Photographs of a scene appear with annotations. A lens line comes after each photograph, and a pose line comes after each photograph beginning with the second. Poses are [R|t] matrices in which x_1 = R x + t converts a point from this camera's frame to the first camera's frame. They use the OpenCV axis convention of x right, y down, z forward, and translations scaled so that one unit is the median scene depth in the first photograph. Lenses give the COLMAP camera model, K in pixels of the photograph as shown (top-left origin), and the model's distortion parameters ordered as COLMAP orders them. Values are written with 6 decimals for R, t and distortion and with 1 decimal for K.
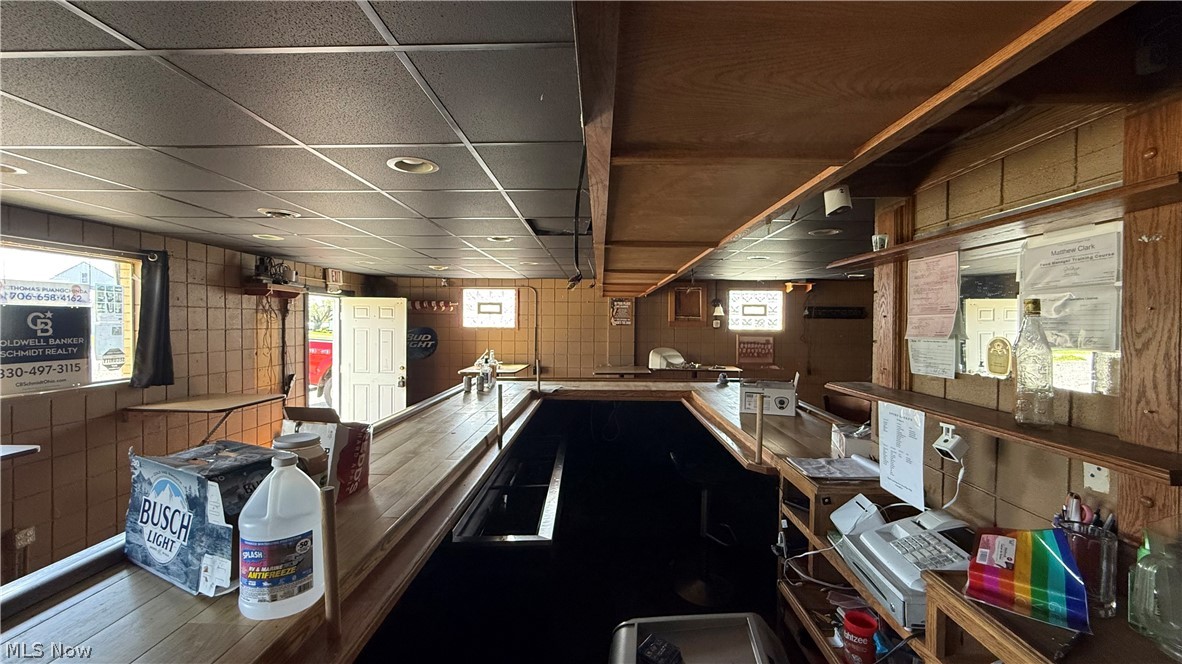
lens RADIAL K [[469.5, 0, 587.8], [0, 469.5, 330.6], [0, 0, 1]] dist [-0.001151, -0.000087]
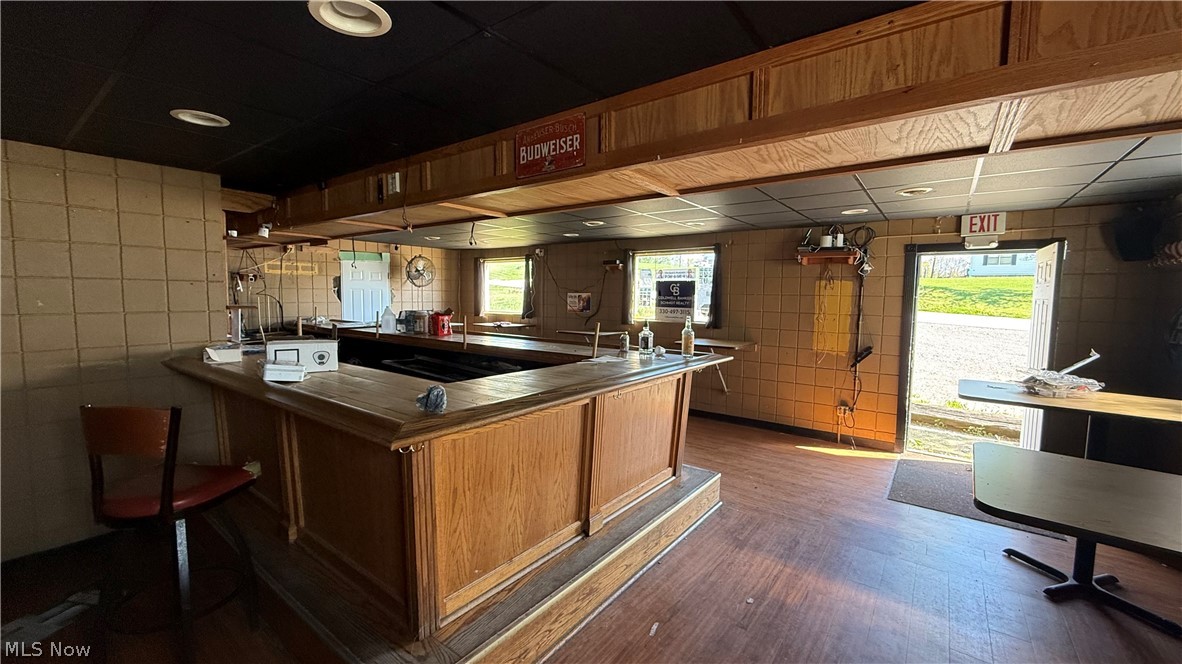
lens RADIAL K [[469.5, 0, 587.8], [0, 469.5, 330.6], [0, 0, 1]] dist [-0.001151, -0.000087]
pose [[-0.586618, 0.056709, -0.807876, 0.708800], [-0.027713, 0.995556, 0.090007, -0.008423], [0.809389, 0.075188, -0.582439, 1.784970]]
